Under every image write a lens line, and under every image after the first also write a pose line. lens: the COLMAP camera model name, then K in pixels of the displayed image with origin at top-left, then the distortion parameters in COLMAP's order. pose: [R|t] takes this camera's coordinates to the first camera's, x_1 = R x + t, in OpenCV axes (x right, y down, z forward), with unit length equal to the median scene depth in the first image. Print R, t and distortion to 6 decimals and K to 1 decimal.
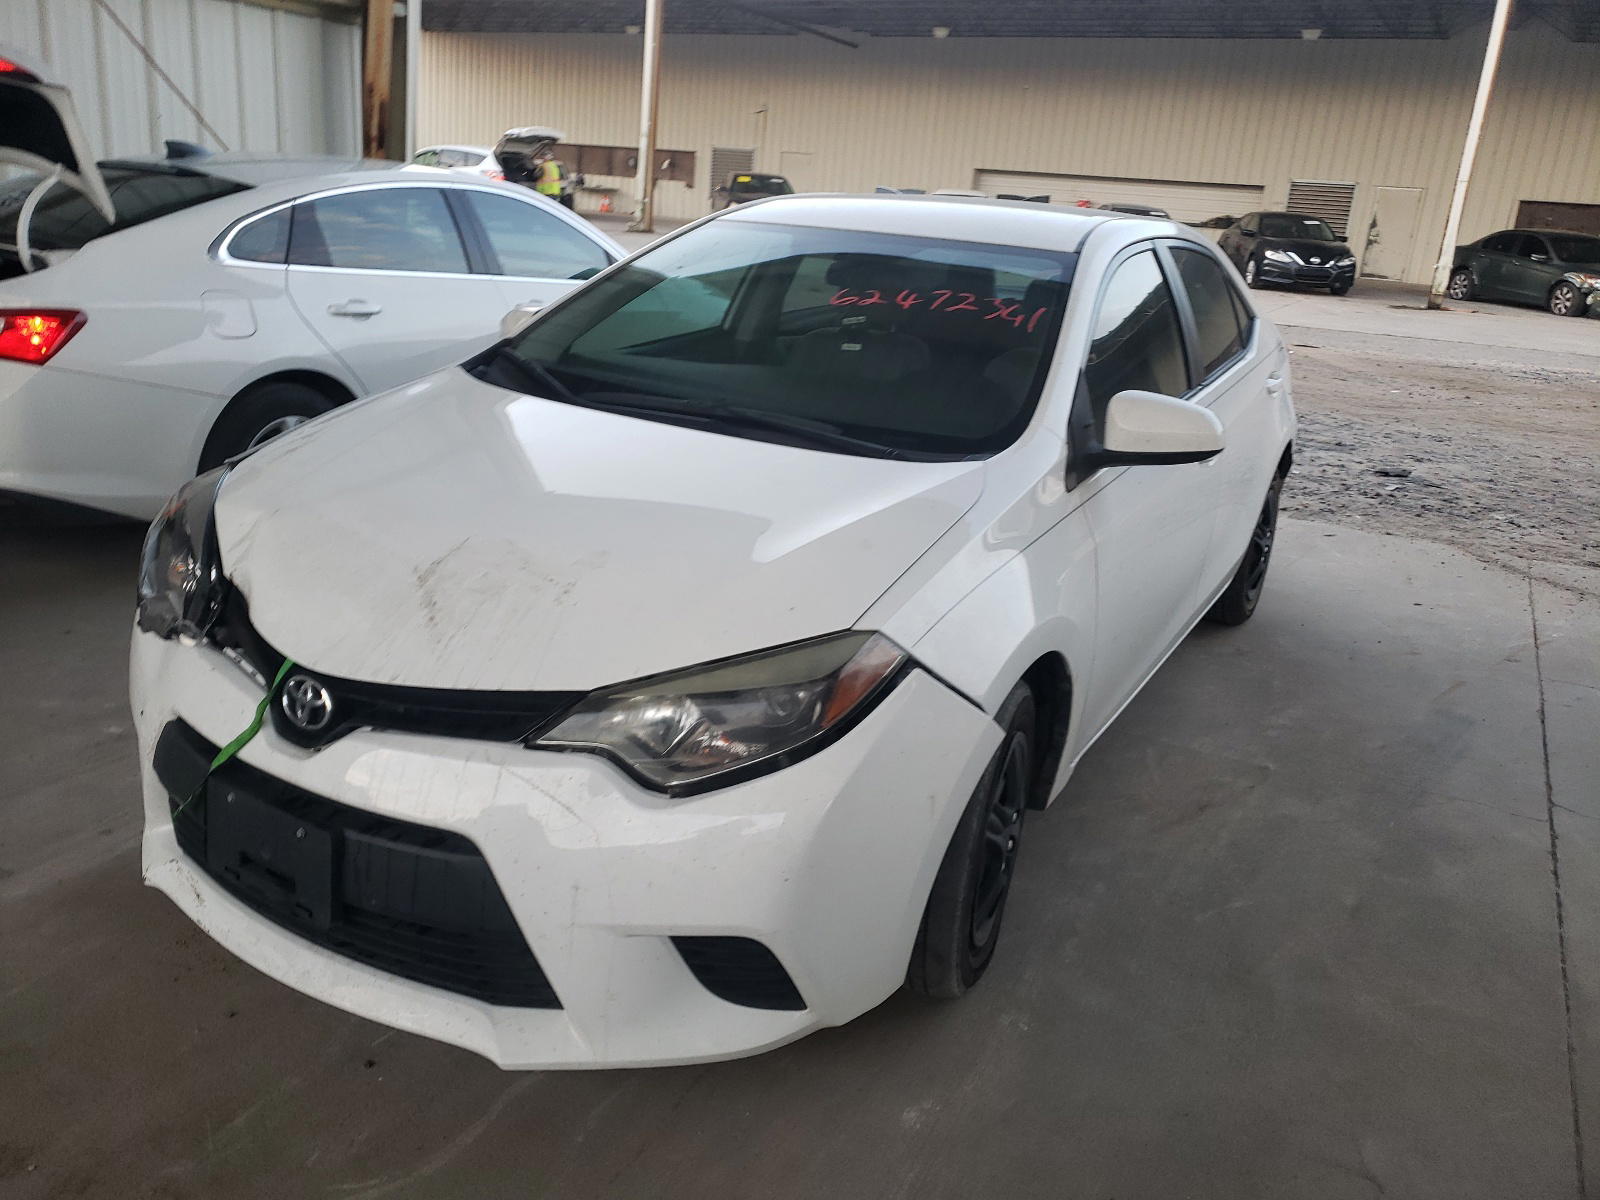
lens RADIAL K [[1224.2, 0, 800.0], [0, 1224.2, 600.0], [0, 0, 1]] dist [-0.007015, -0.003842]
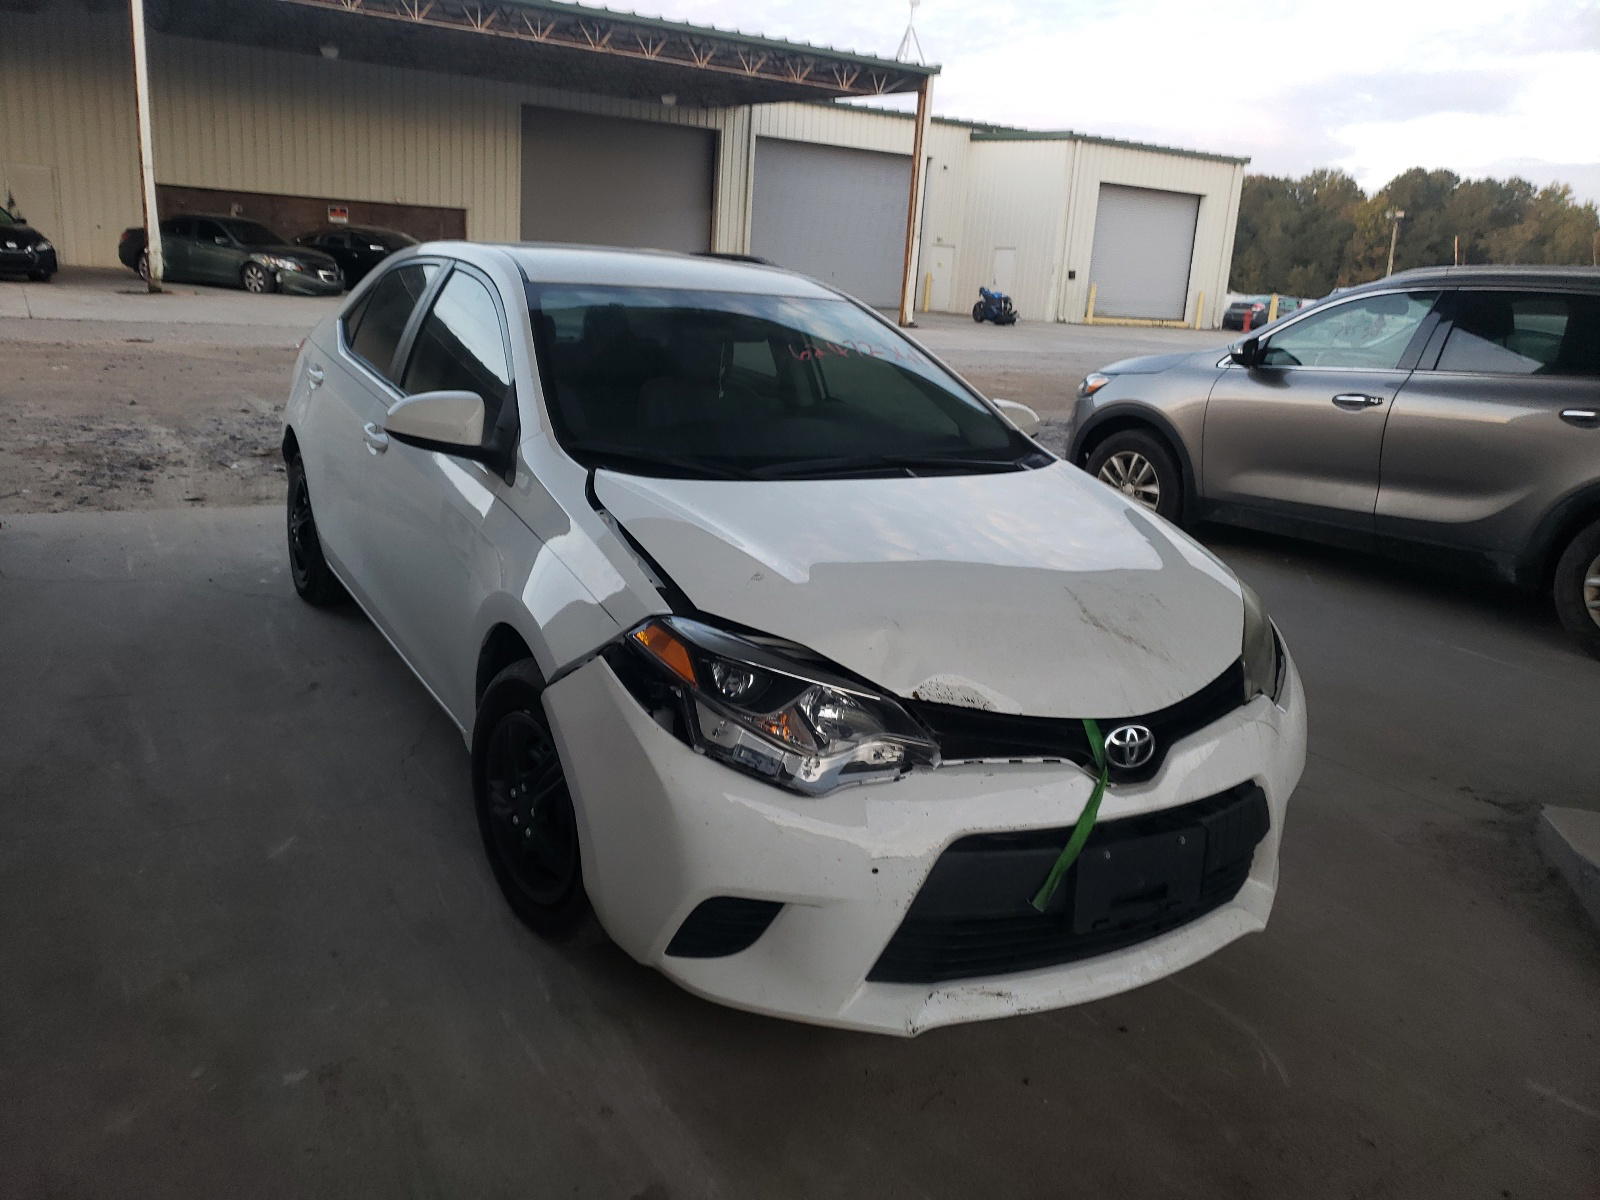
lens RADIAL K [[1193.2, 0, 800.0], [0, 1193.2, 600.0], [0, 0, 1]] dist [-0.009747, -0.005253]
pose [[0.500747, -0.249893, 0.828738, -0.094505], [0.227309, 0.961782, 0.152664, -0.019049], [-0.835215, 0.111934, 0.538412, 0.040602]]
